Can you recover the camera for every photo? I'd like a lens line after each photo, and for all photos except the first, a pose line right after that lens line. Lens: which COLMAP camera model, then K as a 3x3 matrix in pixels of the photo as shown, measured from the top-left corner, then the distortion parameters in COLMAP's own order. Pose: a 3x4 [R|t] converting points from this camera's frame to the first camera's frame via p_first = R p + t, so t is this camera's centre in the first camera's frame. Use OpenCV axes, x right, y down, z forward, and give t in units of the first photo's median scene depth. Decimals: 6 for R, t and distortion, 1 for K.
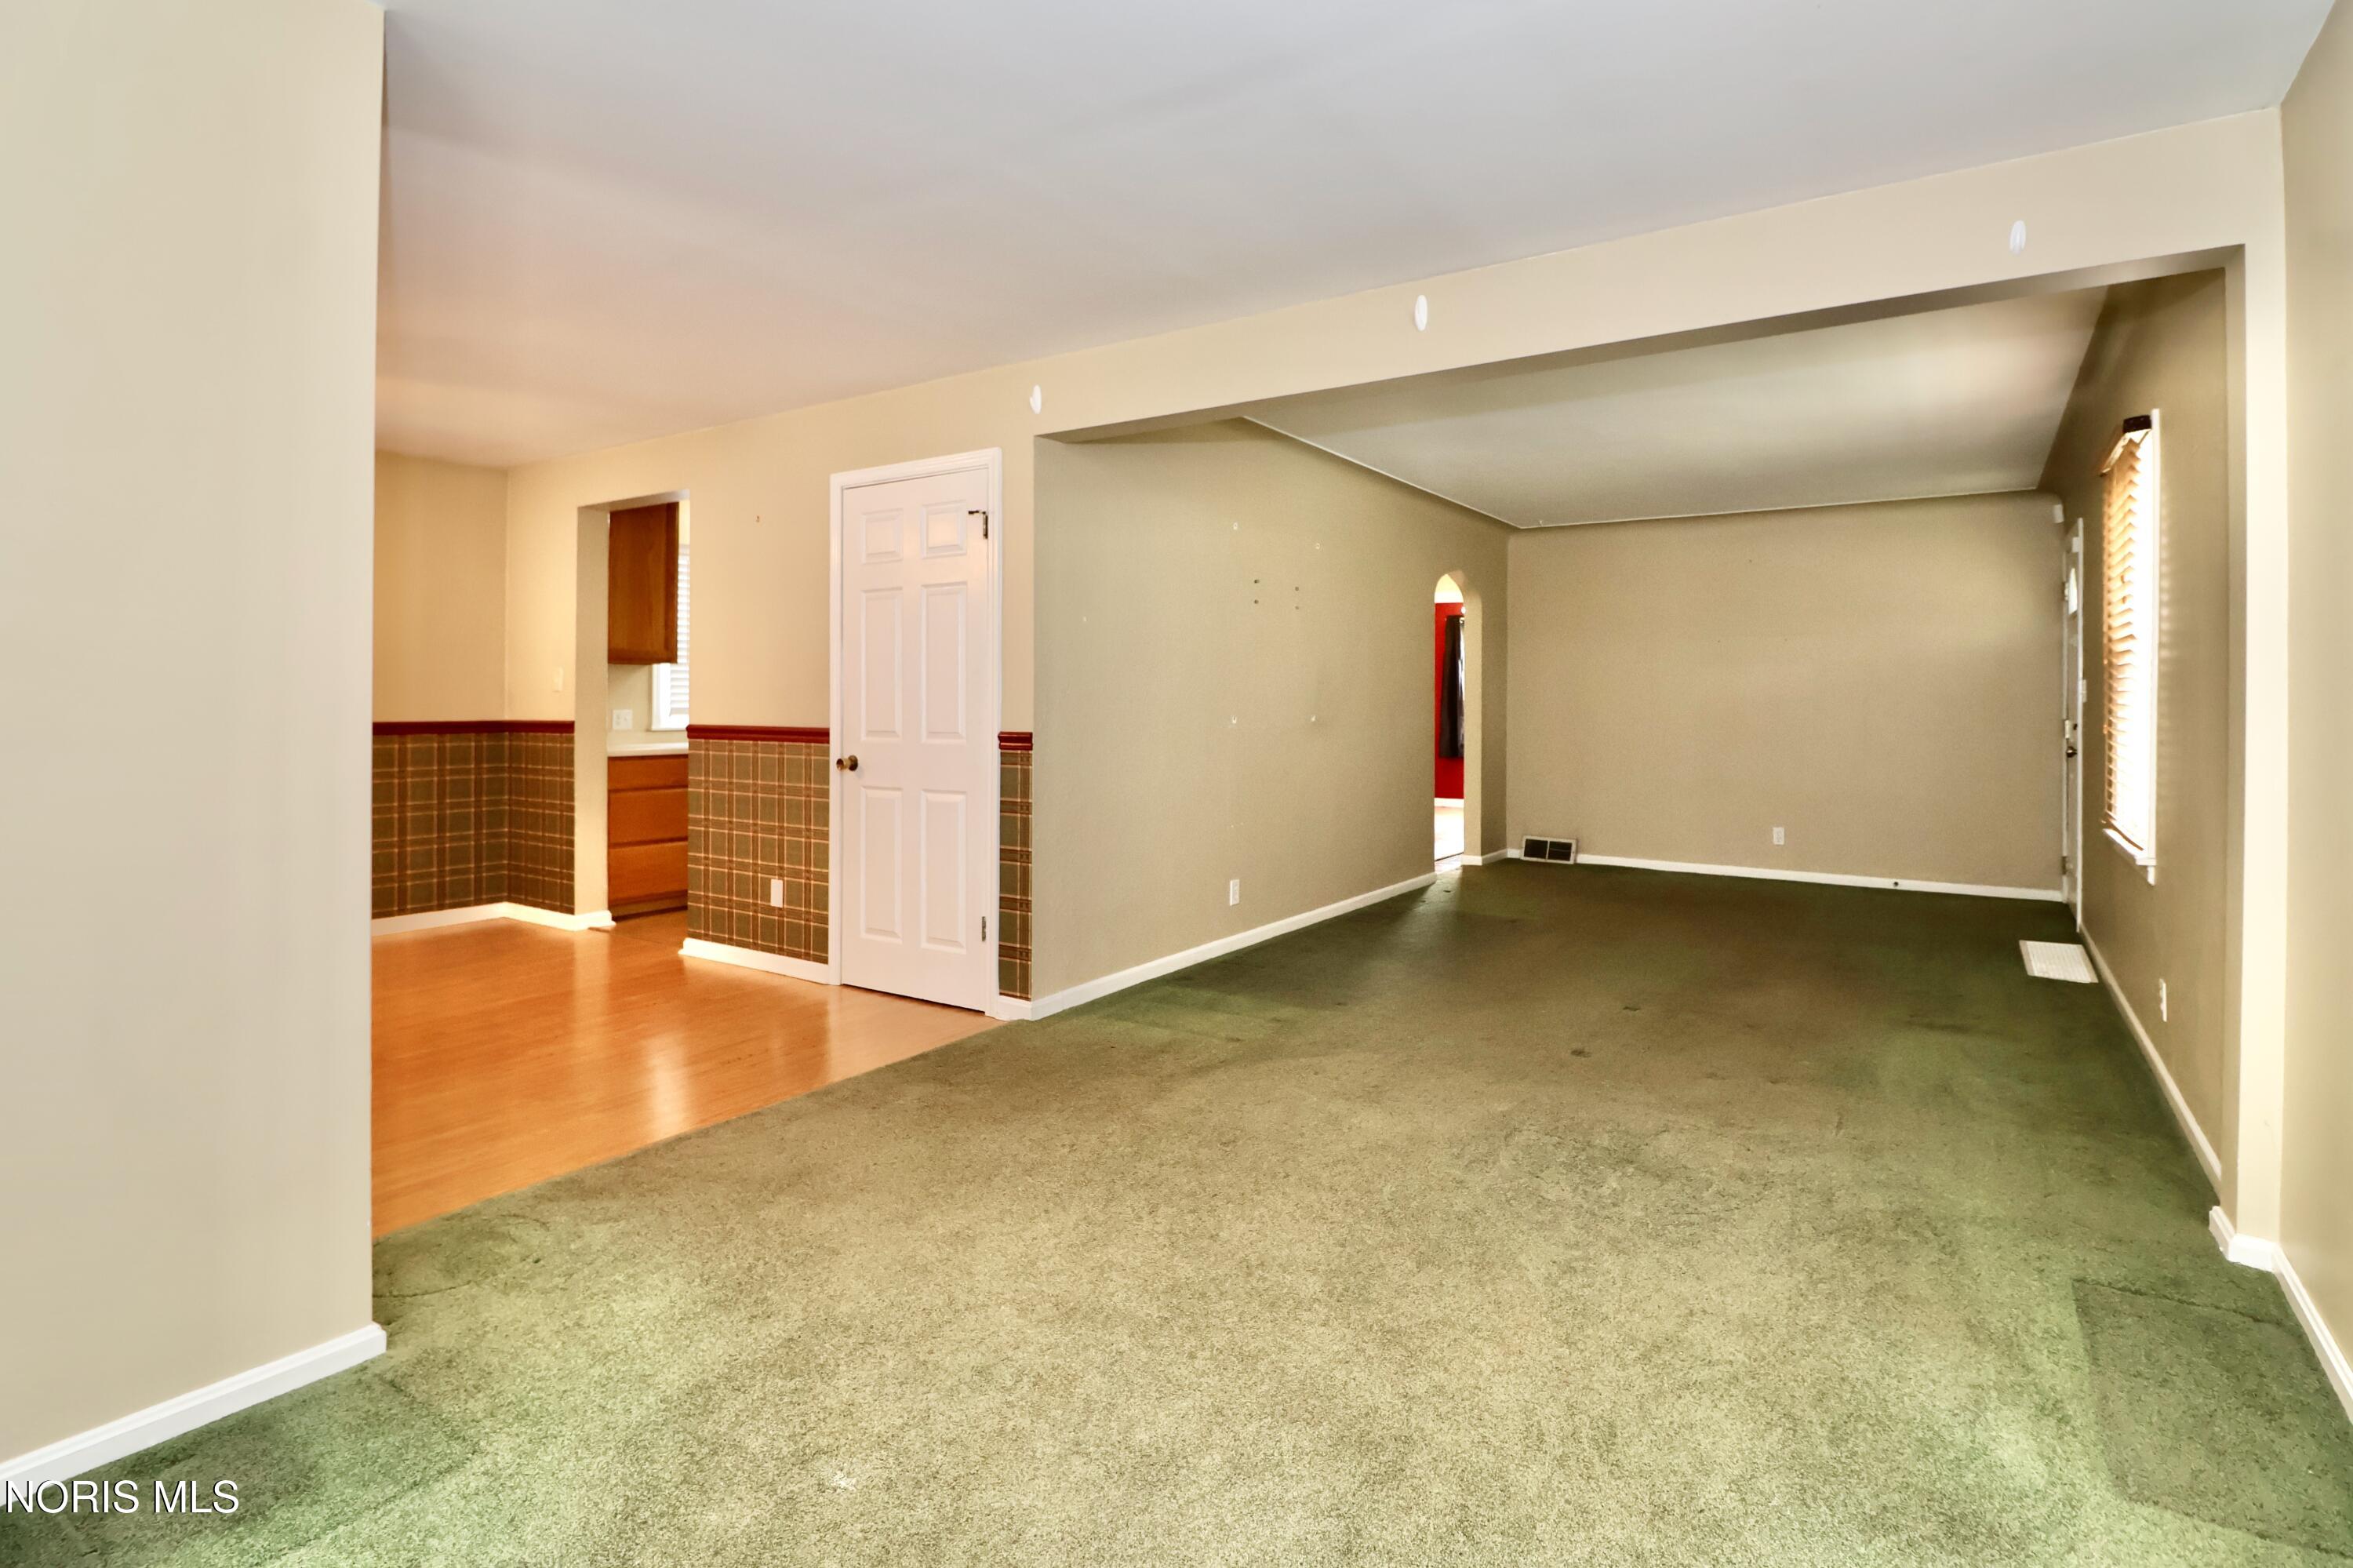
lens RADIAL K [[1137.0, 0, 1176.8], [0, 1137.0, 715.7], [0, 0, 1]] dist [0.000949, -0.000080]
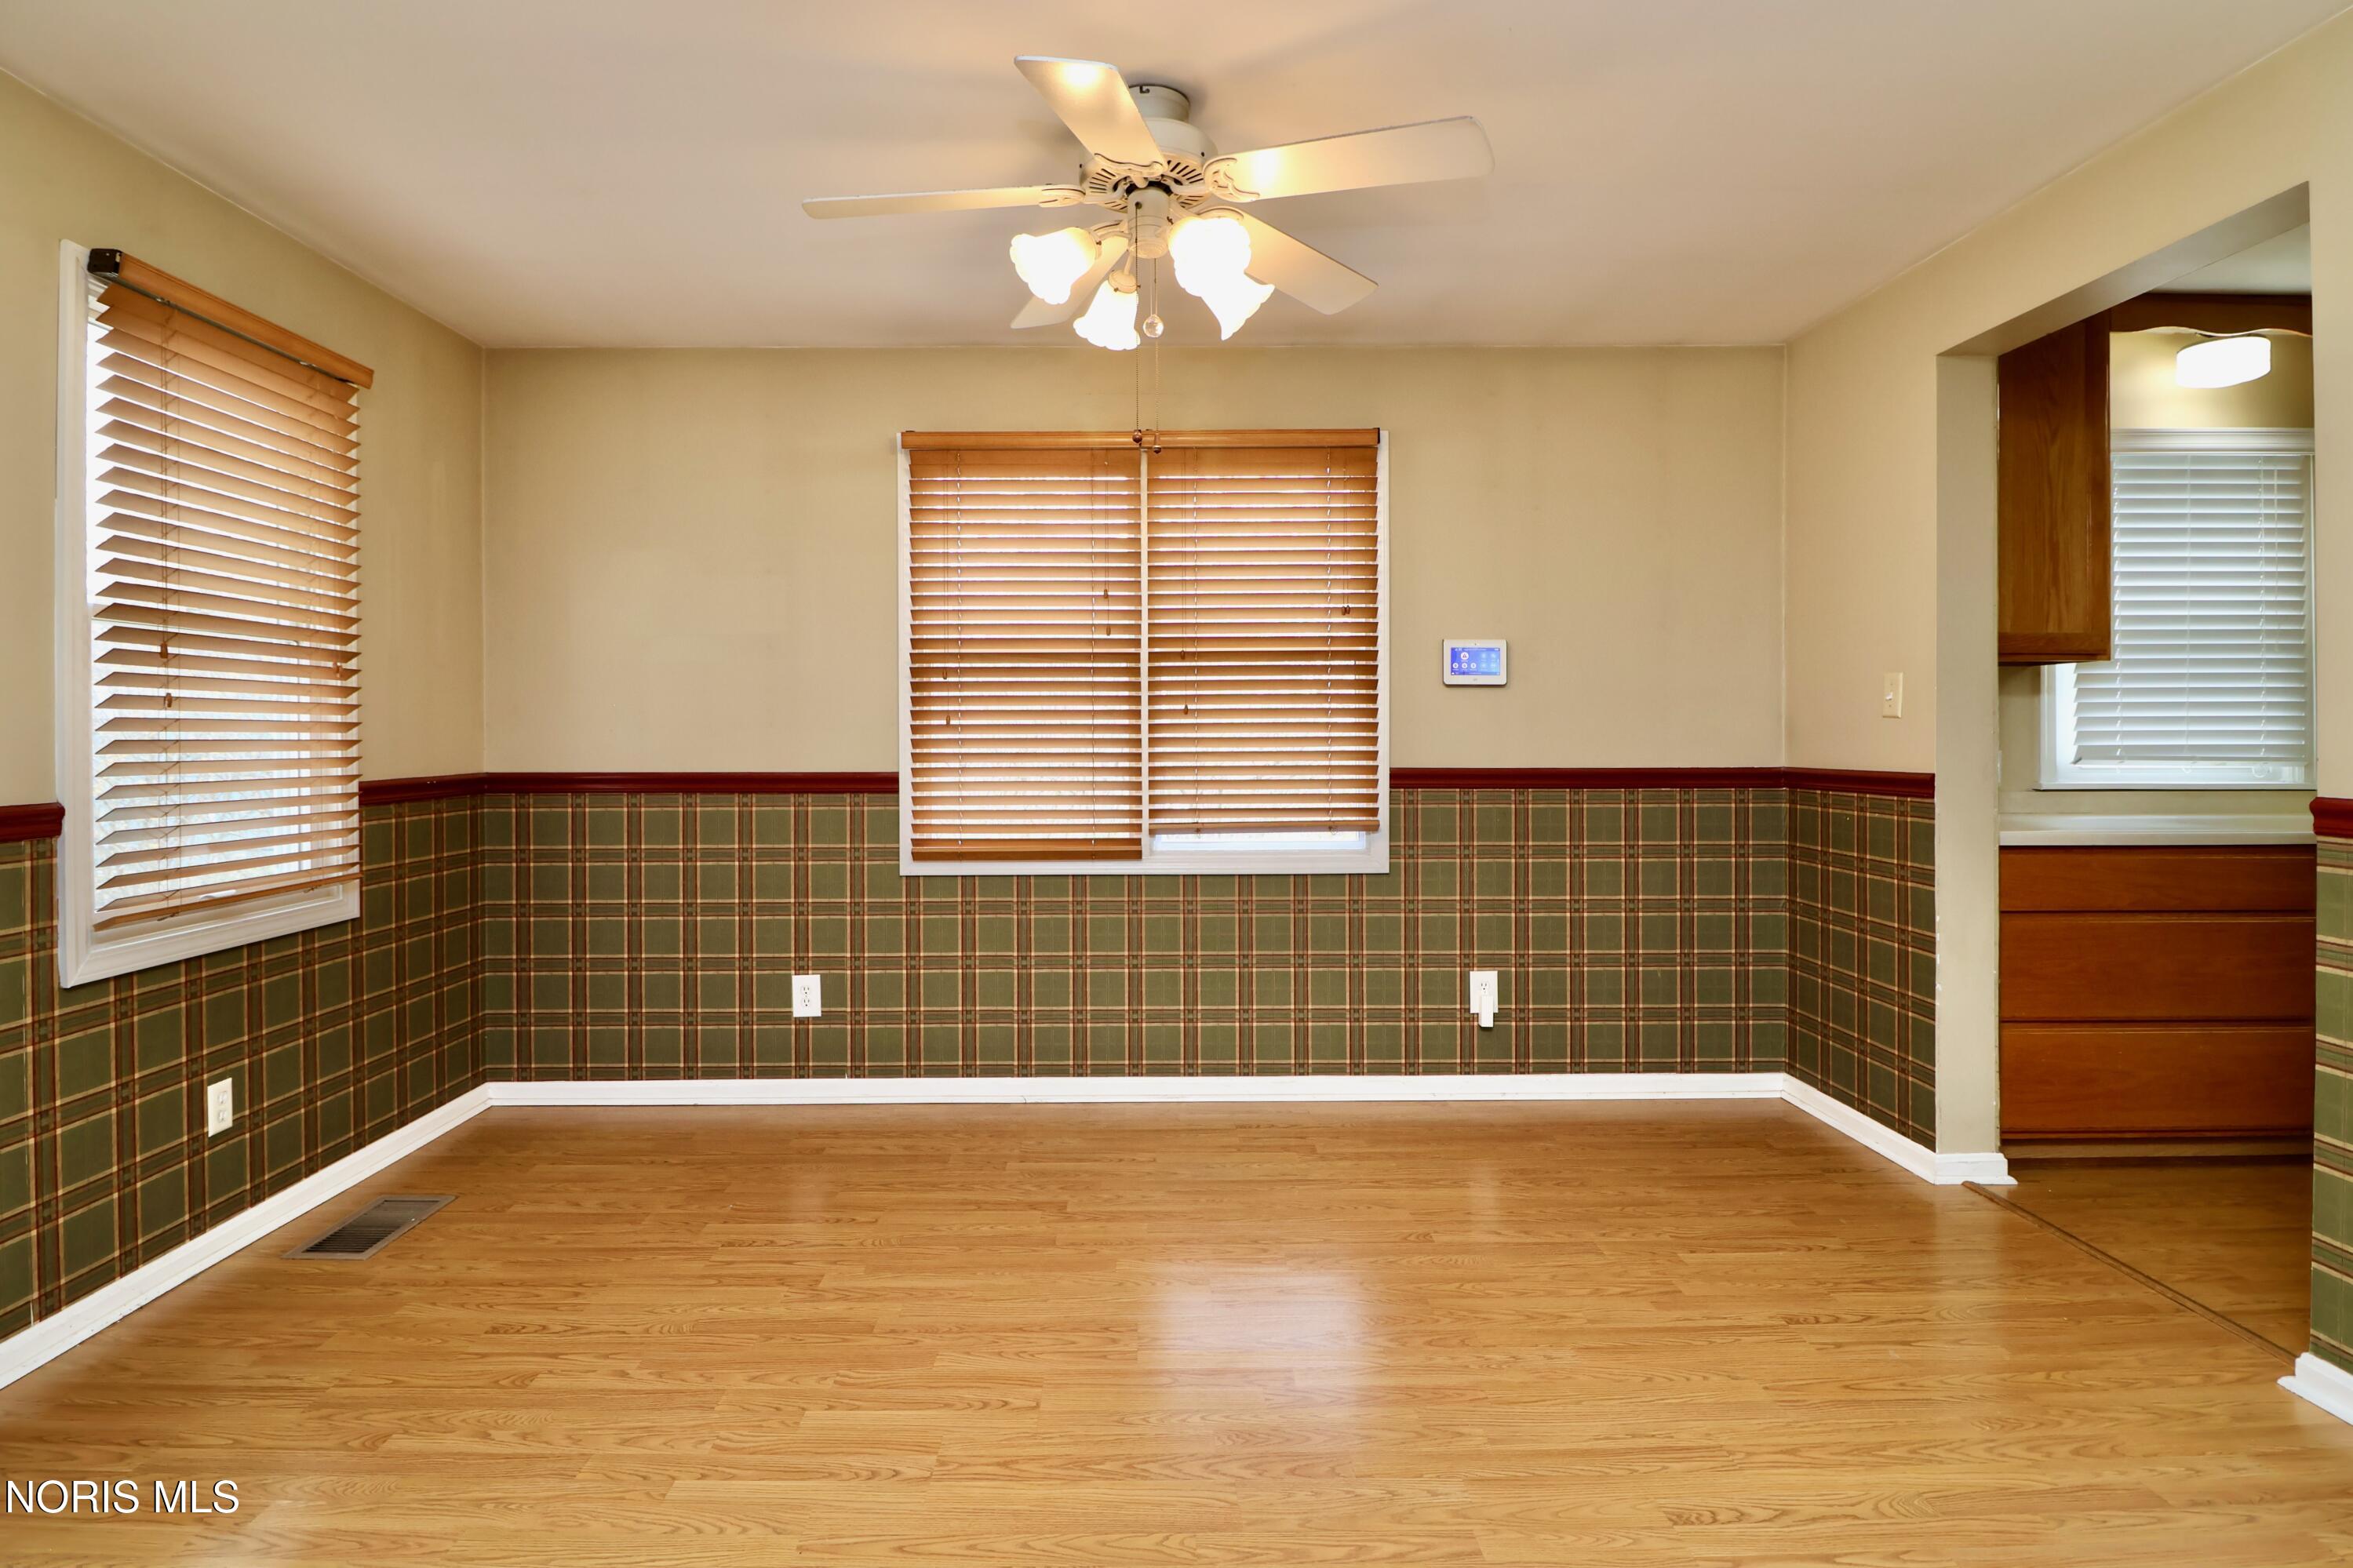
lens RADIAL K [[1132.3, 0, 1165.6], [0, 1132.3, 746.1], [0, 0, 1]] dist [0.000953, -0.013664]
pose [[0.573951, 0.000385, -0.818889, -0.348054], [0.006249, 0.999969, 0.004850, -0.013582], [0.818866, -0.007901, 0.573931, 0.474071]]
